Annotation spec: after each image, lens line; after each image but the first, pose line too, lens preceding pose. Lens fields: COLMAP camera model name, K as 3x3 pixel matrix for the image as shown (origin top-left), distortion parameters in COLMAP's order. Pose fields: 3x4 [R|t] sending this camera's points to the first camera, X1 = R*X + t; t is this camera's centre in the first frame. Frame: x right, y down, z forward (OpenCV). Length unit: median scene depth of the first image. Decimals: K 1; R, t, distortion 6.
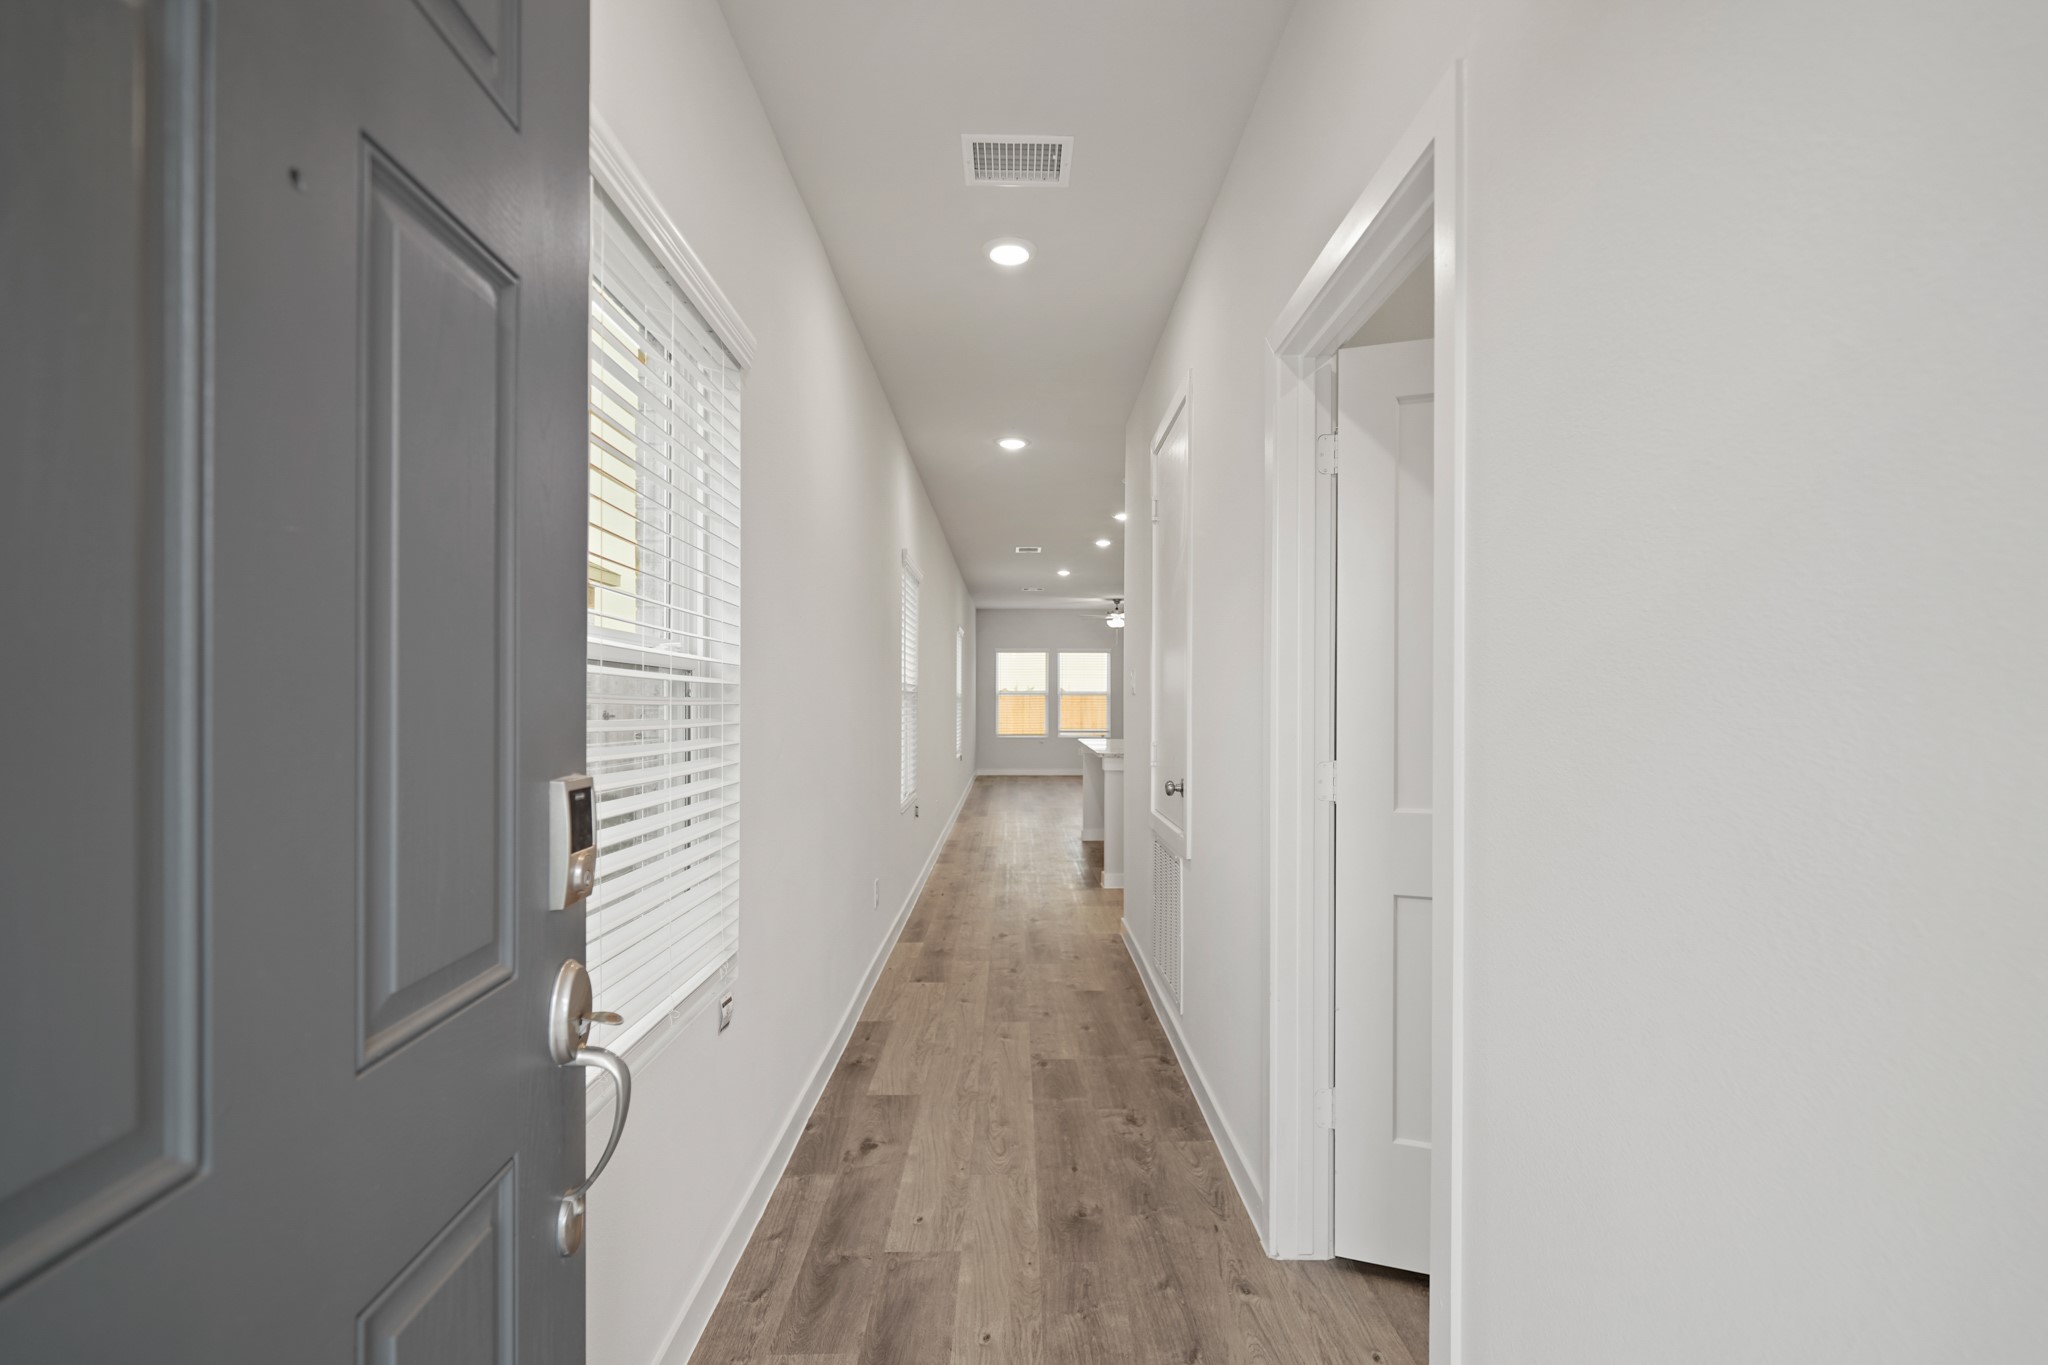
lens RADIAL K [[976.4, 0, 1028.8], [0, 976.4, 687.3], [0, 0, 1]] dist [0.000725, -0.000011]
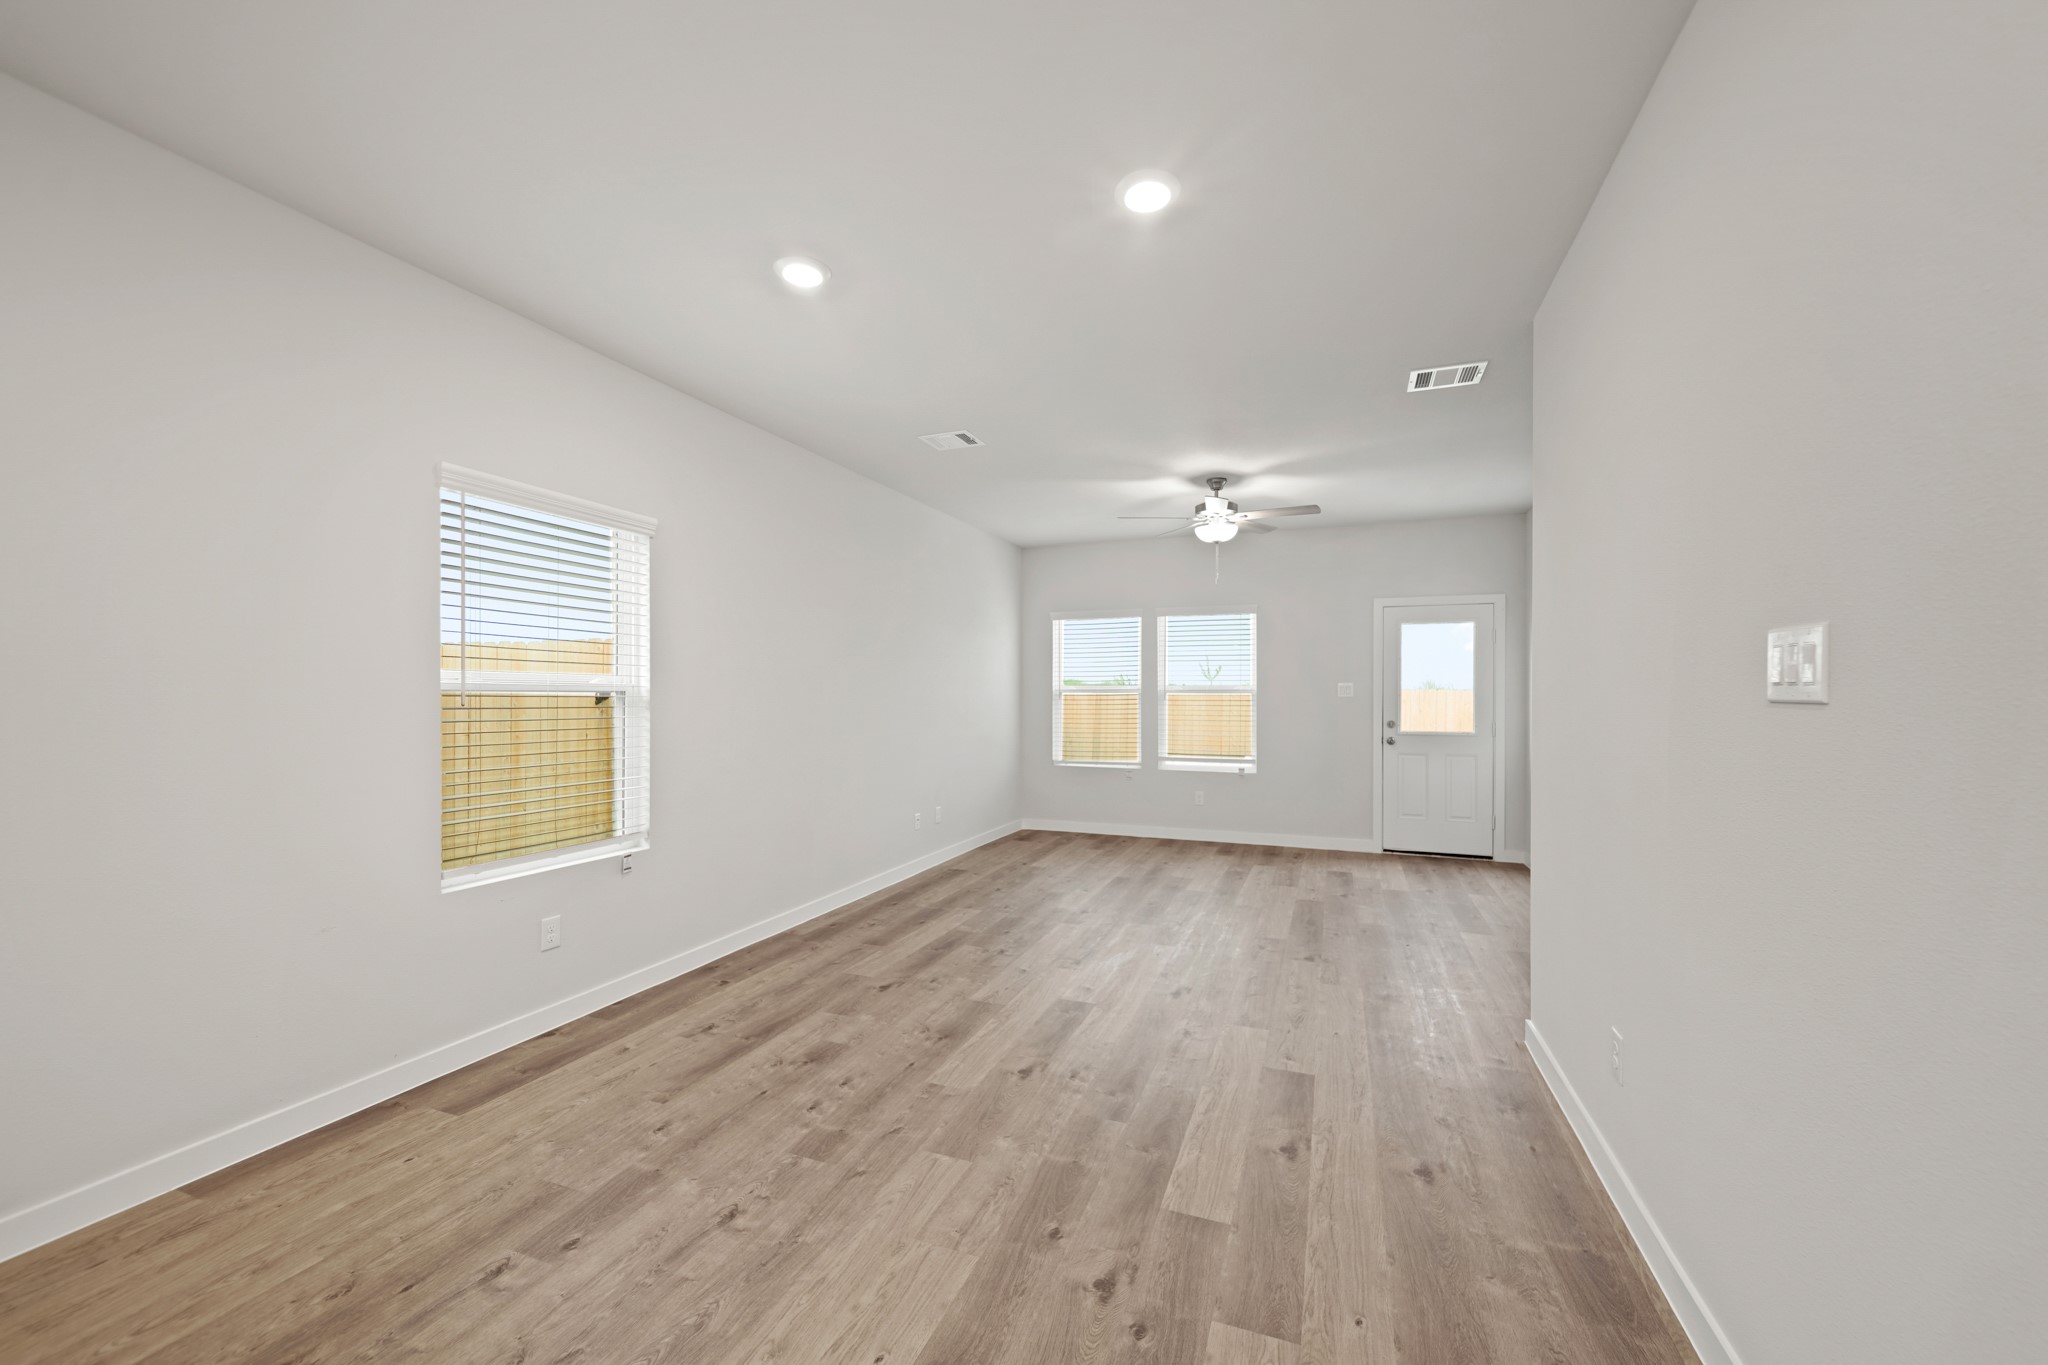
lens RADIAL K [[783.7, 0, 1032.8], [0, 783.7, 712.1], [0, 0, 1]] dist [0.001950, -0.000288]
pose [[0.926588, -0.004456, -0.376052, 0.131382], [0.013369, 0.999688, 0.021094, 0.007706], [0.375841, -0.024573, 0.926358, 0.564528]]
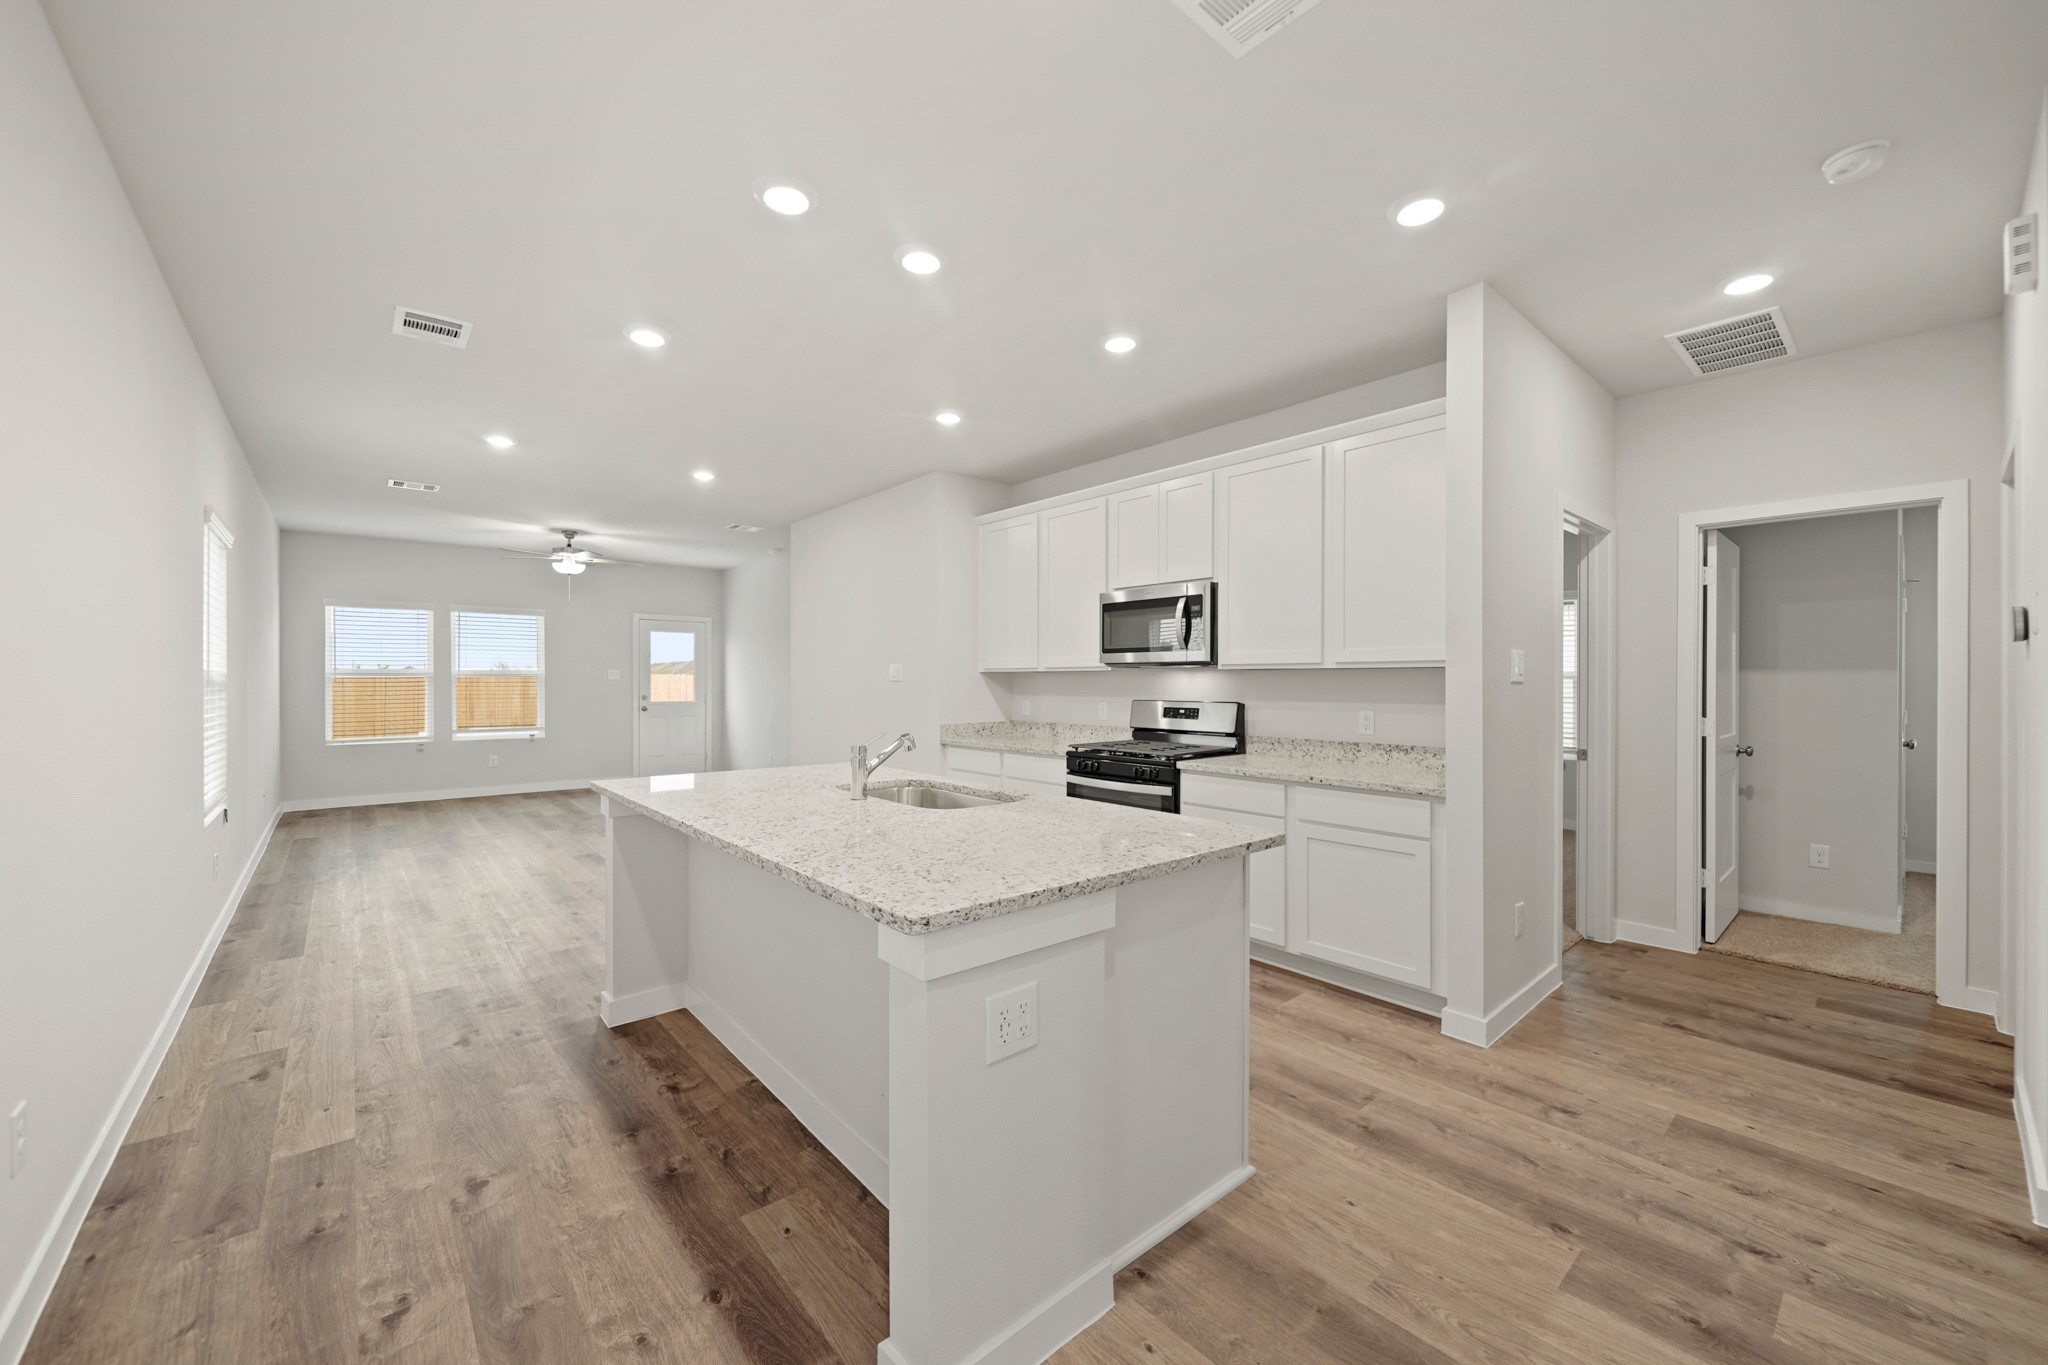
lens RADIAL K [[783.7, 0, 1027.7], [0, 783.7, 670.4], [0, 0, 1]] dist [0.001950, -0.000288]
pose [[0.766264, -0.004415, 0.642511, -0.012903], [0.004064, 0.999990, 0.002025, 0.003882], [-0.642513, 0.001060, 0.766274, 0.349277]]
